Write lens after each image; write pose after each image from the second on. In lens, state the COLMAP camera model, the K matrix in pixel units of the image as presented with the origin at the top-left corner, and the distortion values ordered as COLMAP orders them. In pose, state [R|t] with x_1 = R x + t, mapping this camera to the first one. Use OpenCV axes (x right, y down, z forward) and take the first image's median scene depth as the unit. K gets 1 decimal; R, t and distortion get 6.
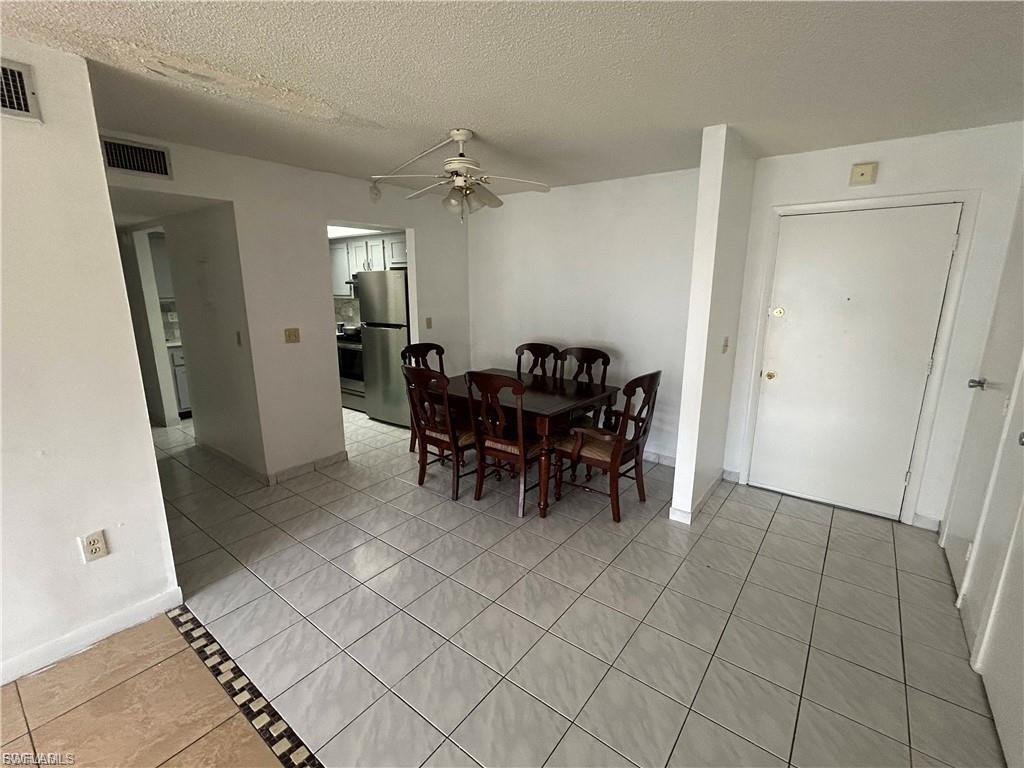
lens RADIAL K [[453.6, 0, 511.3], [0, 453.6, 383.3], [0, 0, 1]] dist [-0.000037, 0.000049]
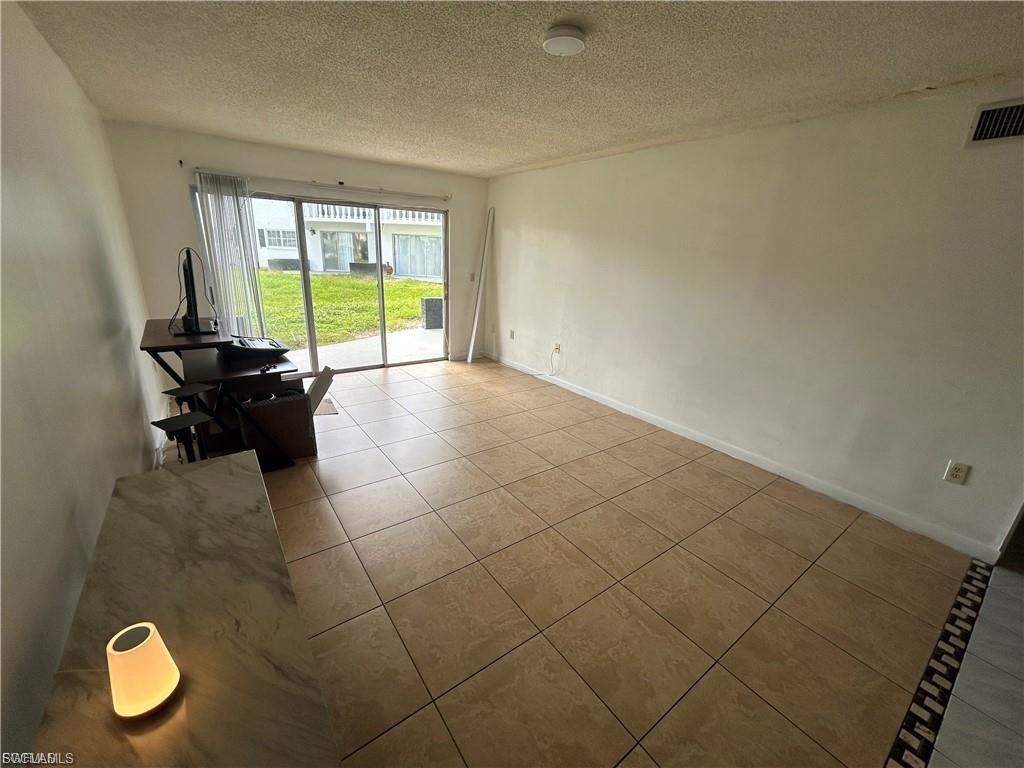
lens RADIAL K [[412.7, 0, 508.0], [0, 412.7, 380.6], [0, 0, 1]] dist [-0.003448, -0.000007]
pose [[-0.281128, 0.279474, -0.918075, 0.440479], [-0.249159, 0.902595, 0.351058, 0.026088], [0.926761, 0.327439, -0.184111, -0.063392]]
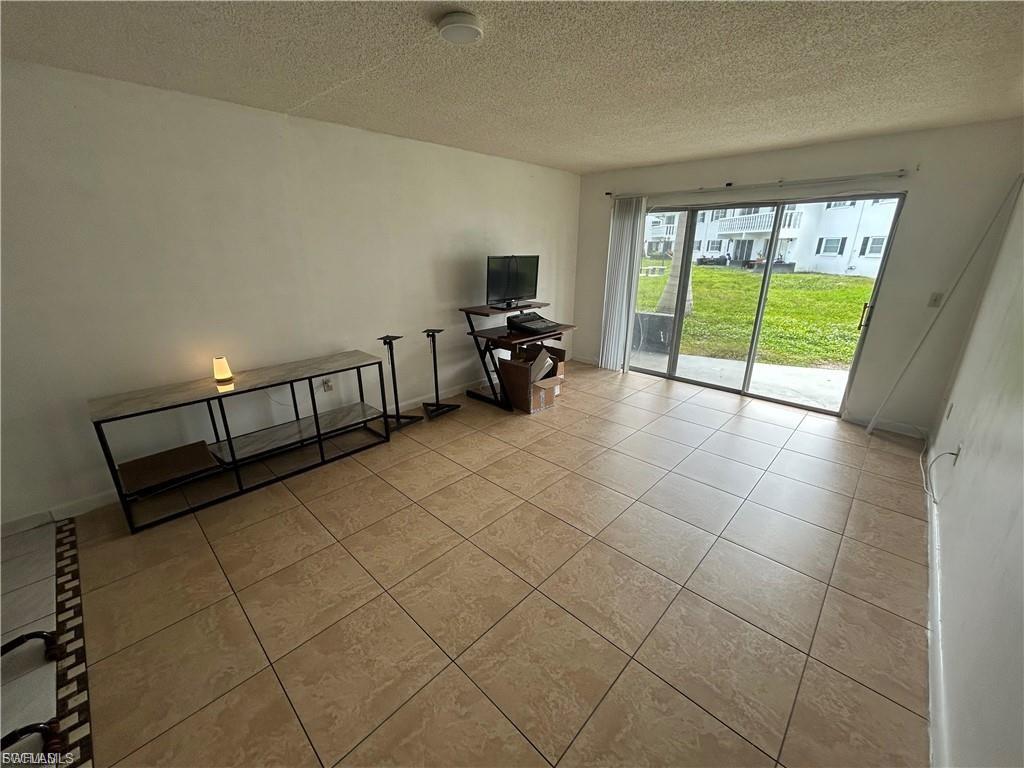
lens RADIAL K [[412.7, 0, 508.0], [0, 412.7, 380.6], [0, 0, 1]] dist [-0.003448, -0.000007]
pose [[-0.994276, -0.035340, 0.100831, -0.850158], [0.020780, 0.861733, 0.506936, -0.160294], [-0.104804, 0.506130, -0.856066, 0.748467]]
